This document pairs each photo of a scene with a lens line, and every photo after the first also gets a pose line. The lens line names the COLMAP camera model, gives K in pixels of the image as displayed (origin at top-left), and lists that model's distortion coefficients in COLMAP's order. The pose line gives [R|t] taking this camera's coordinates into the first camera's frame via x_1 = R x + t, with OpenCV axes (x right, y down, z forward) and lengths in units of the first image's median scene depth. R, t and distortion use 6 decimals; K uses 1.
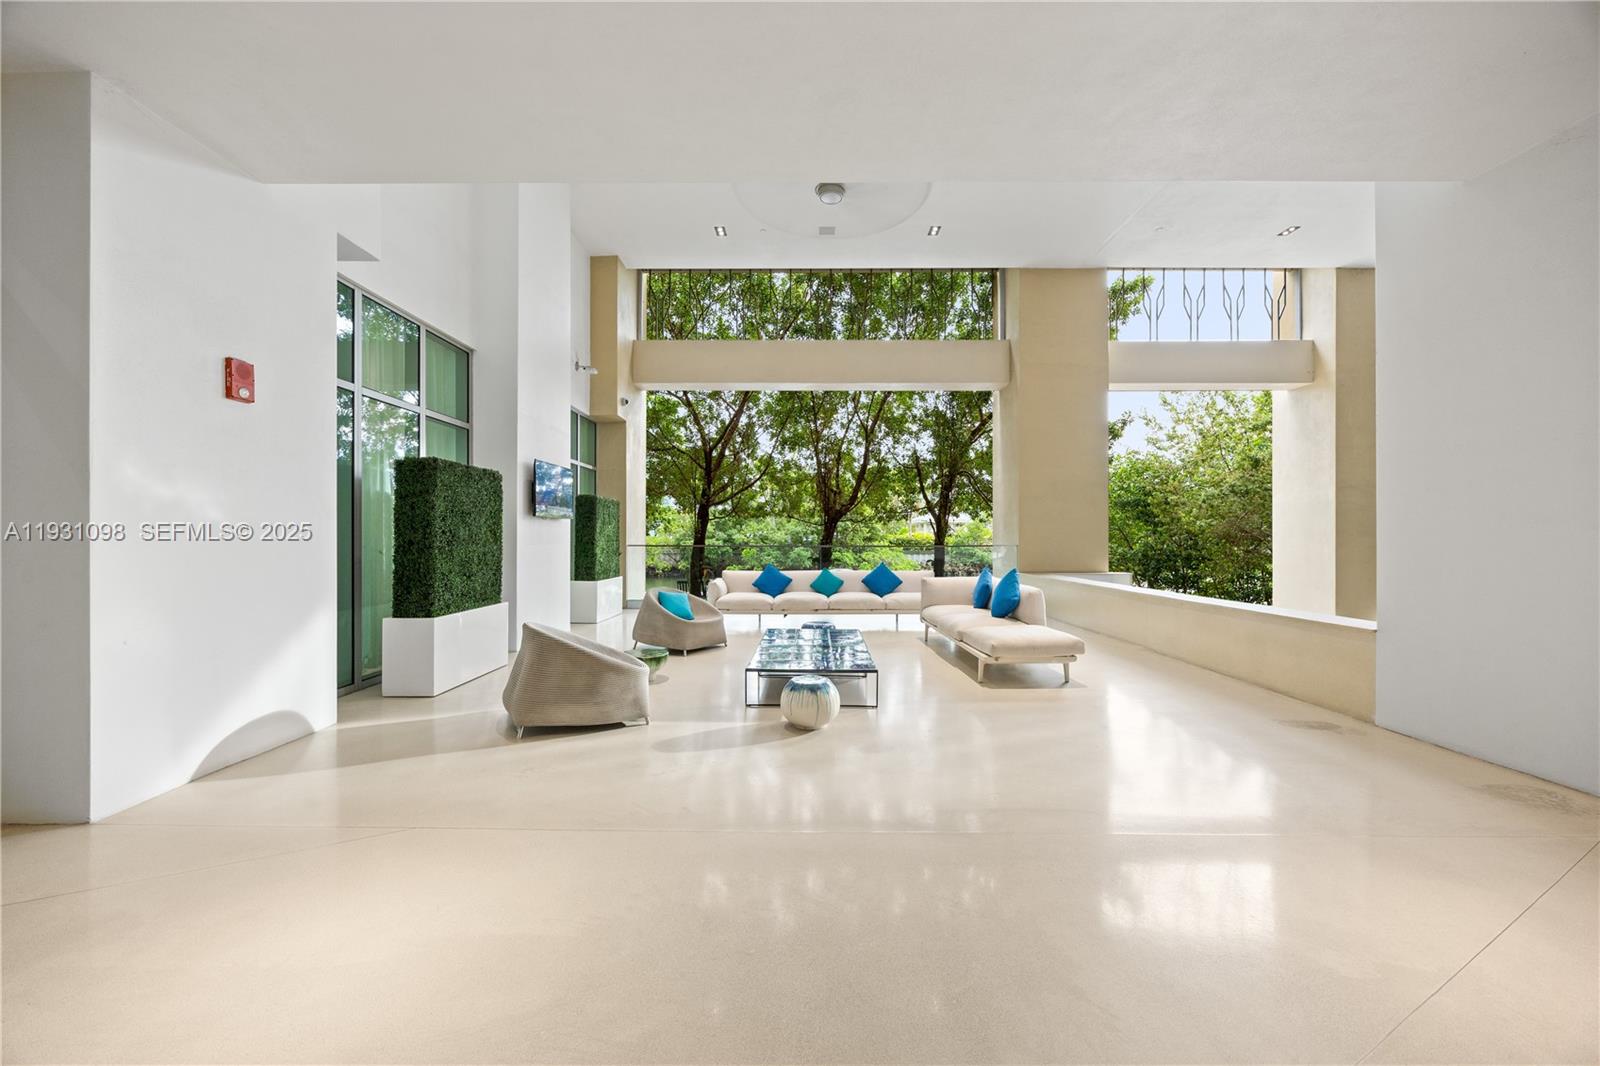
lens RADIAL K [[612.9, 0, 799.7], [0, 612.9, 535.0], [0, 0, 1]] dist [-0.003223, 0.000733]
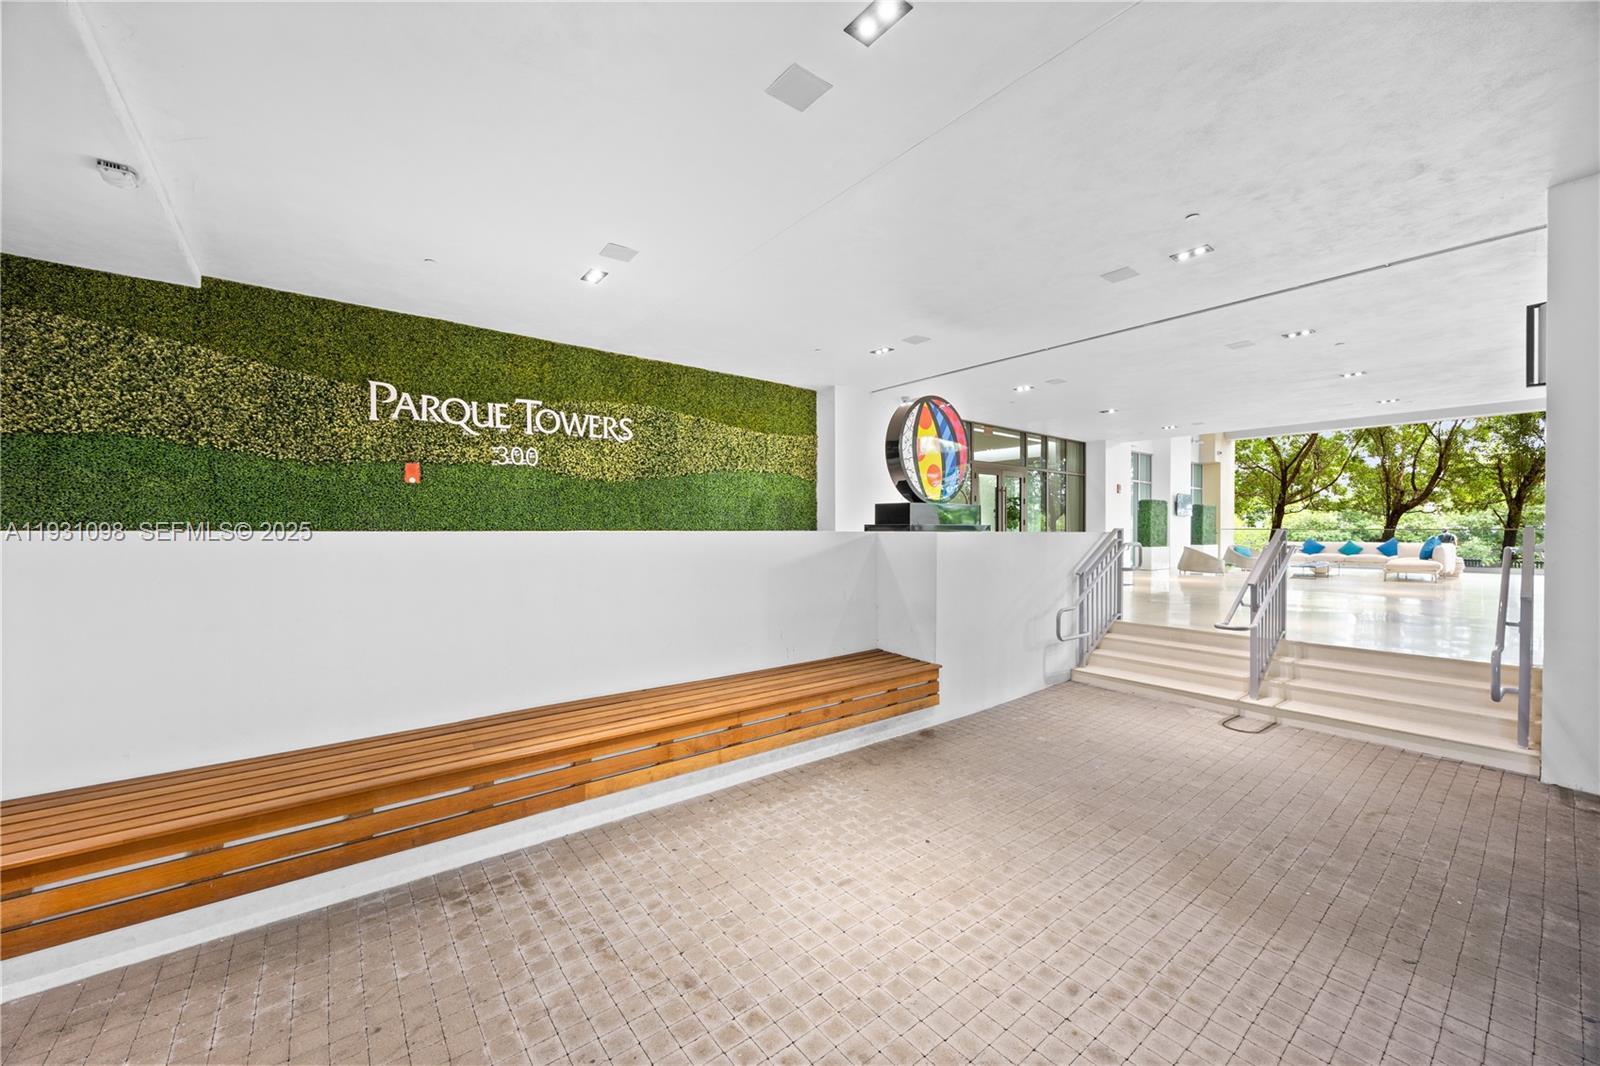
lens RADIAL K [[612.9, 0, 798.5], [0, 612.9, 533.0], [0, 0, 1]] dist [-0.003223, 0.000733]
pose [[0.630713, 0.006809, -0.775986, 0.364159], [0.000282, 0.999959, 0.009003, 0.013261], [0.776016, -0.005897, 0.630685, -1.208601]]
